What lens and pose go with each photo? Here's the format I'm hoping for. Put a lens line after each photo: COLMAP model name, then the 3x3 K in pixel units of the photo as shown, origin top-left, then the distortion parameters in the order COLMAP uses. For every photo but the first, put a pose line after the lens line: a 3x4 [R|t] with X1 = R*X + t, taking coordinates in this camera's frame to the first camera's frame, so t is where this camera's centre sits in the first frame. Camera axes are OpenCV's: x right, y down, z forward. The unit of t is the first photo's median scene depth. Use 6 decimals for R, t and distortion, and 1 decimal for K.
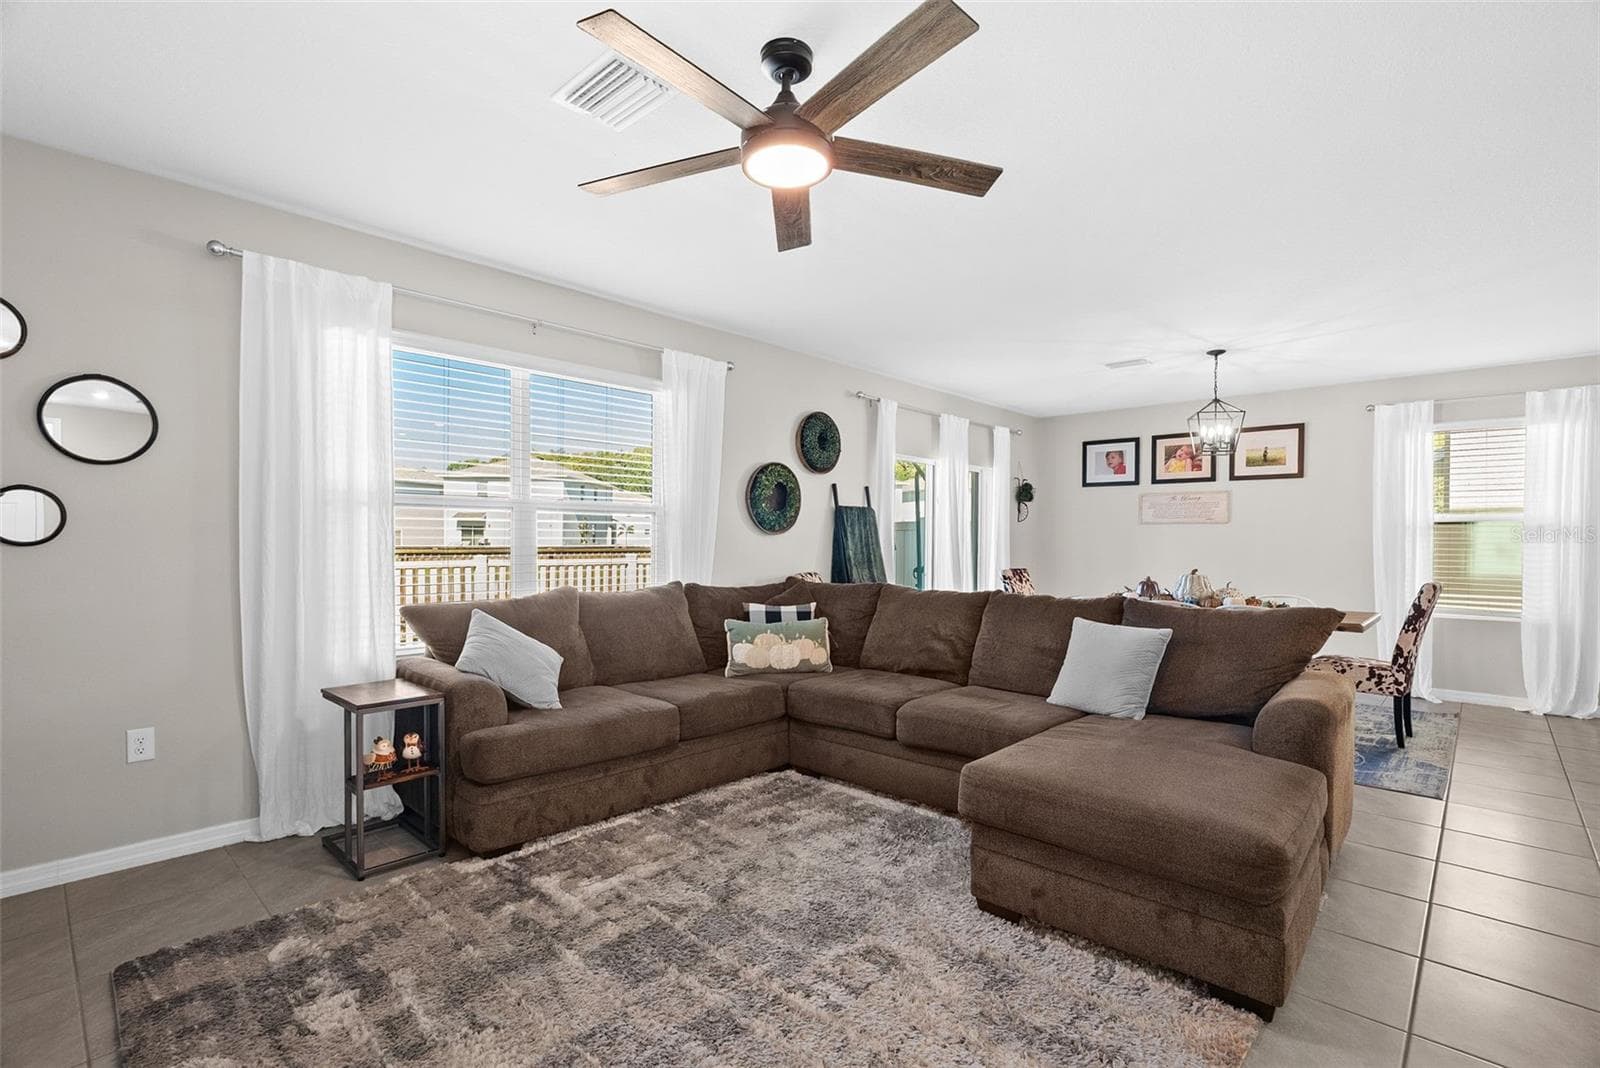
lens RADIAL K [[745.6, 0, 809.8], [0, 745.6, 537.2], [0, 0, 1]] dist [-0.001448, 0.010806]
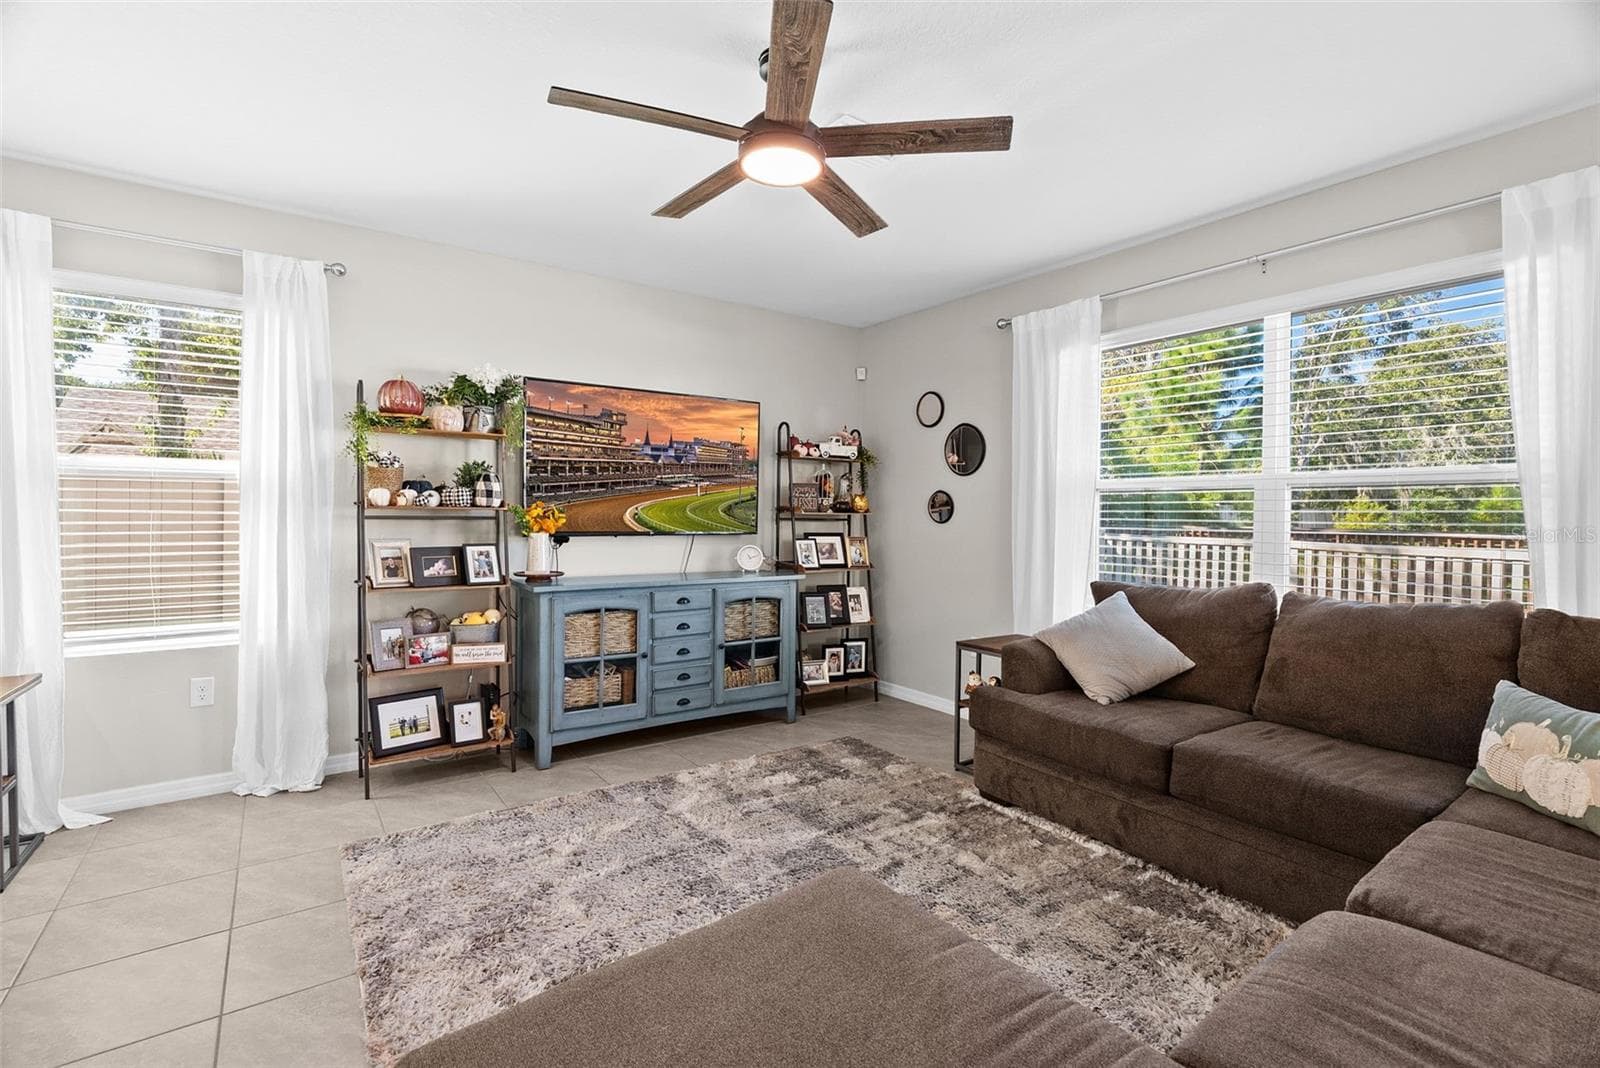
lens RADIAL K [[745.6, 0, 809.8], [0, 745.6, 537.2], [0, 0, 1]] dist [-0.001448, 0.010806]
pose [[-0.206858, 0.014474, -0.978264, 0.714070], [-0.009980, 0.999807, 0.016903, 0.013022], [0.978320, 0.013260, -0.206674, 0.932502]]
